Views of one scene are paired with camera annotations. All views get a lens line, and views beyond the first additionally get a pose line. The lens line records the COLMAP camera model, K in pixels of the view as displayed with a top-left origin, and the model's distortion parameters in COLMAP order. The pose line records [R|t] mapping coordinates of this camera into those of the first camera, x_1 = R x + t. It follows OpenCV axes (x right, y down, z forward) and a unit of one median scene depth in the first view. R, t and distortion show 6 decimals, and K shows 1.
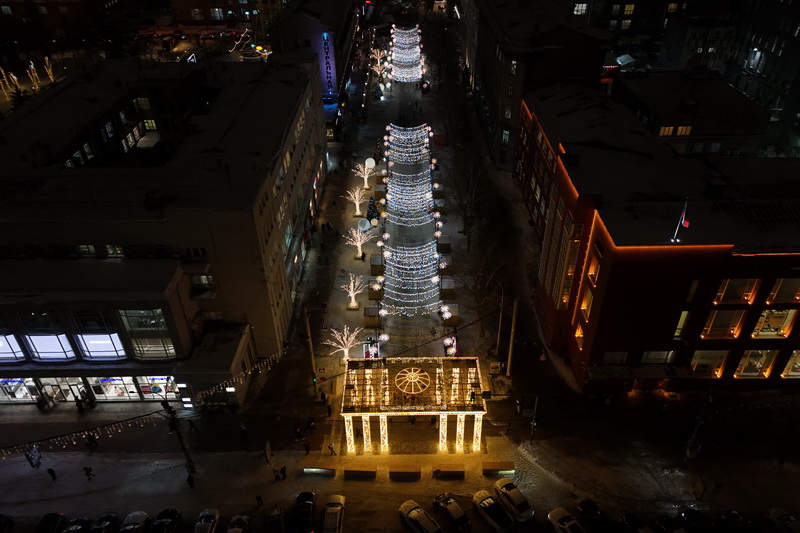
lens RADIAL K [[545.5, 0, 402.5], [0, 545.5, 295.7], [0, 0, 1]] dist [0.091468, -0.085037]
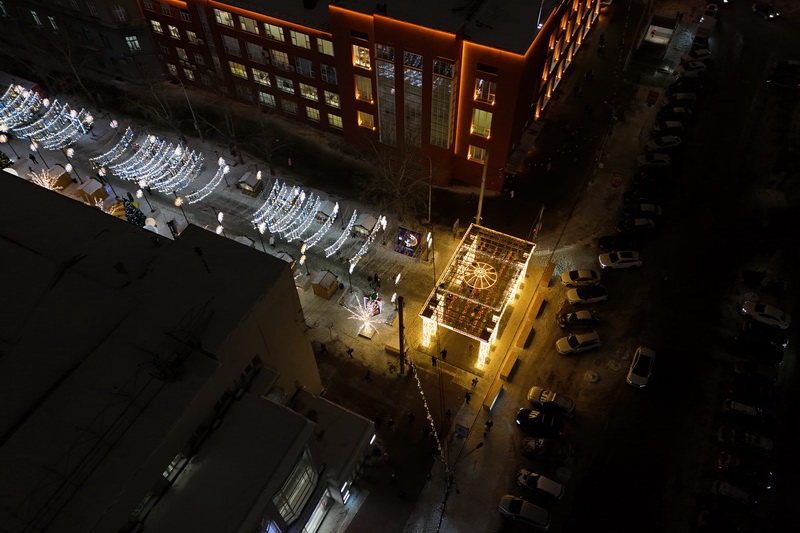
lens RADIAL K [[545.5, 0, 402.5], [0, 545.5, 295.7], [0, 0, 1]] dist [0.091468, -0.085037]
pose [[0.453910, -0.720885, 0.523728, -0.592952], [0.556550, 0.688383, 0.465168, -0.366030], [-0.695858, 0.080337, 0.713672, 0.350407]]
